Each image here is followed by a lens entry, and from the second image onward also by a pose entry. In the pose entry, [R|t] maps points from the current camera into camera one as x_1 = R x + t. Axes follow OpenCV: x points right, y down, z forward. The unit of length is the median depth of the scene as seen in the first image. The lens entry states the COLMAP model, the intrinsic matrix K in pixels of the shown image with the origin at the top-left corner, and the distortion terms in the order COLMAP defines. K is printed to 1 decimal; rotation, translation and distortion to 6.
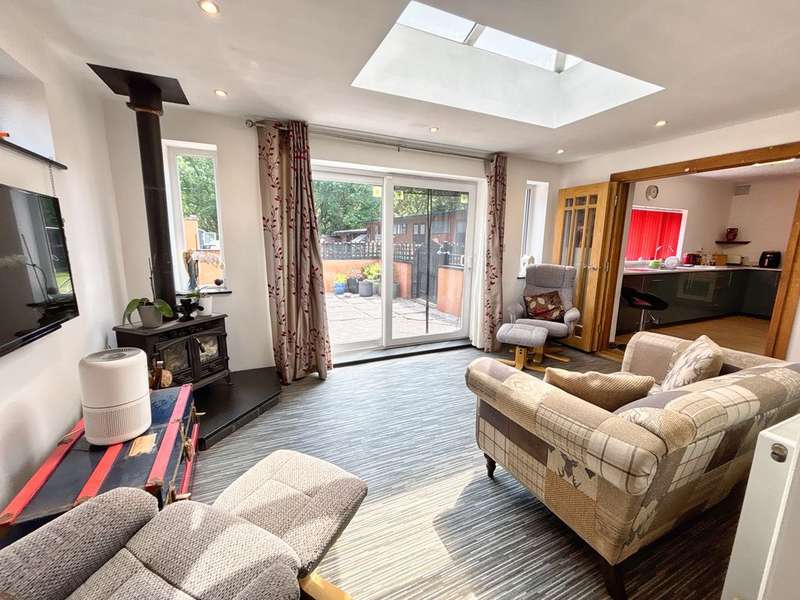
lens RADIAL K [[333.7, 0, 393.0], [0, 333.7, 299.2], [0, 0, 1]] dist [0.009200, -0.000102]
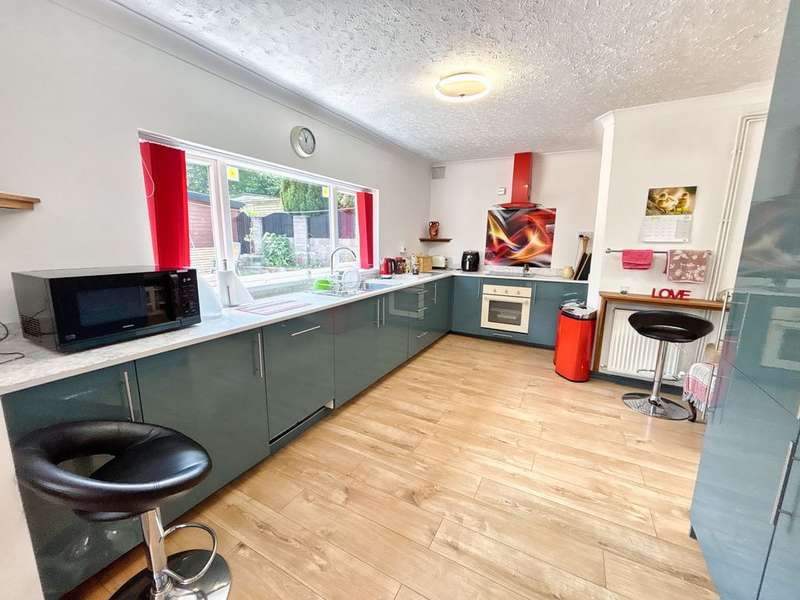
lens RADIAL K [[322.8, 0, 400.0], [0, 322.8, 300.0], [0, 0, 1]] dist [-0.000820, -0.000223]
pose [[0.801924, -0.113802, 0.586487, 0.519380], [0.103665, 0.993304, 0.050995, -0.082253], [-0.588363, 0.019904, 0.808352, 0.476997]]
